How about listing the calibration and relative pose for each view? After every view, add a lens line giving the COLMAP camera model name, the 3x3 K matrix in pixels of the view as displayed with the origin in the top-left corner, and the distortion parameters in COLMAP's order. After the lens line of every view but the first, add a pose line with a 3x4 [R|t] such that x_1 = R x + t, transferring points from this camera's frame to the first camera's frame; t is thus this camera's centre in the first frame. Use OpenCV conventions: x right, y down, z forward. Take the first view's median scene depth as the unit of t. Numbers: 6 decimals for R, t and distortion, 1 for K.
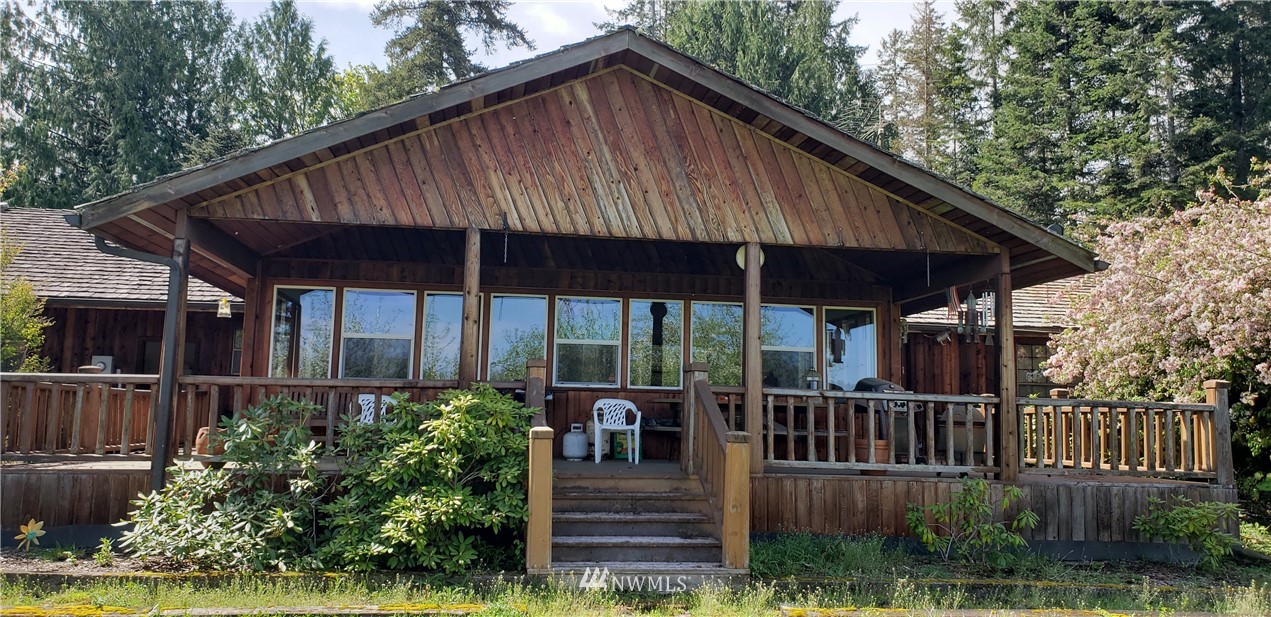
lens RADIAL K [[976.2, 0, 620.0], [0, 976.2, 308.8], [0, 0, 1]] dist [0.002124, 0.005888]
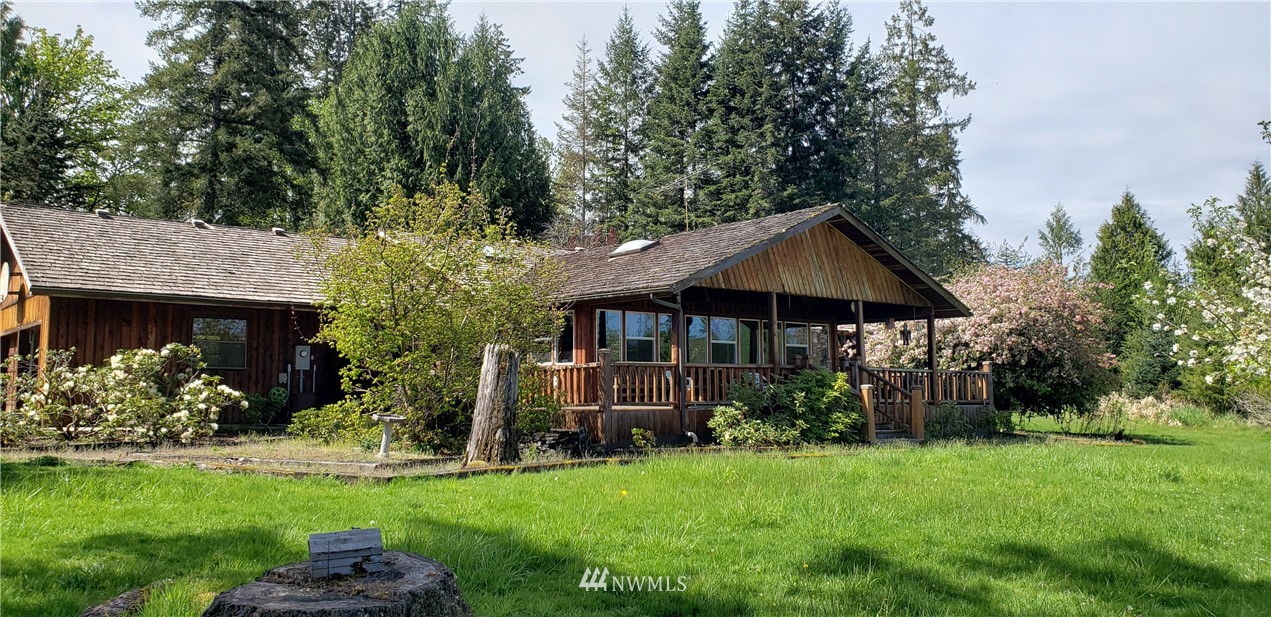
lens RADIAL K [[976.2, 0, 620.0], [0, 976.2, 308.8], [0, 0, 1]] dist [0.002124, 0.005888]
pose [[0.858060, 0.018914, 0.513201, -1.446841], [-0.032005, 0.999349, 0.016680, -0.068953], [-0.512551, -0.030737, 0.858106, -0.602232]]
